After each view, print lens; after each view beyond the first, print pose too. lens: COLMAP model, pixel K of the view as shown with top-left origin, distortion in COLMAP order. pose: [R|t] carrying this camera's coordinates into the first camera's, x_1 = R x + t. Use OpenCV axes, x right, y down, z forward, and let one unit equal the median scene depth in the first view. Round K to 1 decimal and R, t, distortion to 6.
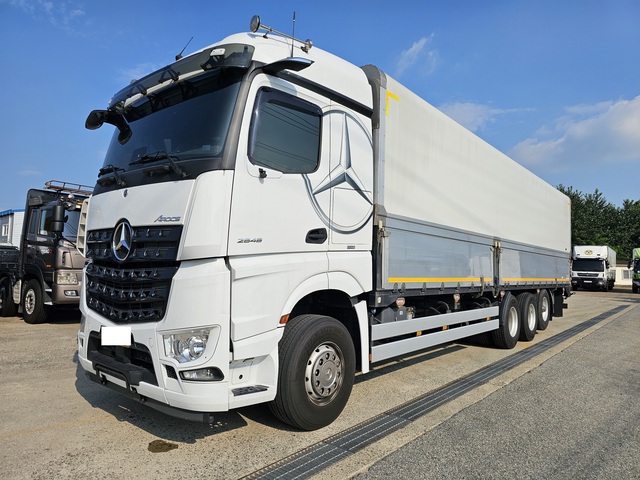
lens RADIAL K [[438.8, 0, 320.2], [0, 438.8, 242.1], [0, 0, 1]] dist [0.025997, -0.037433]
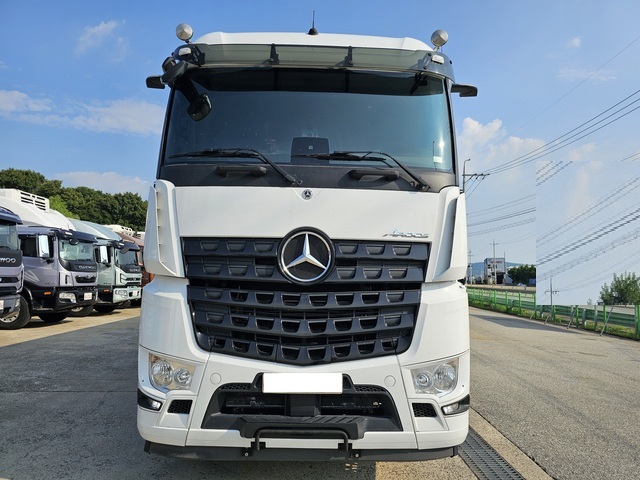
lens RADIAL K [[438.8, 0, 319.9], [0, 438.8, 238.5], [0, 0, 1]] dist [0.025997, -0.037433]
pose [[0.757668, 0.038874, 0.651481, -0.988797], [-0.033715, 0.999223, -0.020415, -0.020071], [-0.651769, -0.006497, 0.758390, 0.431652]]
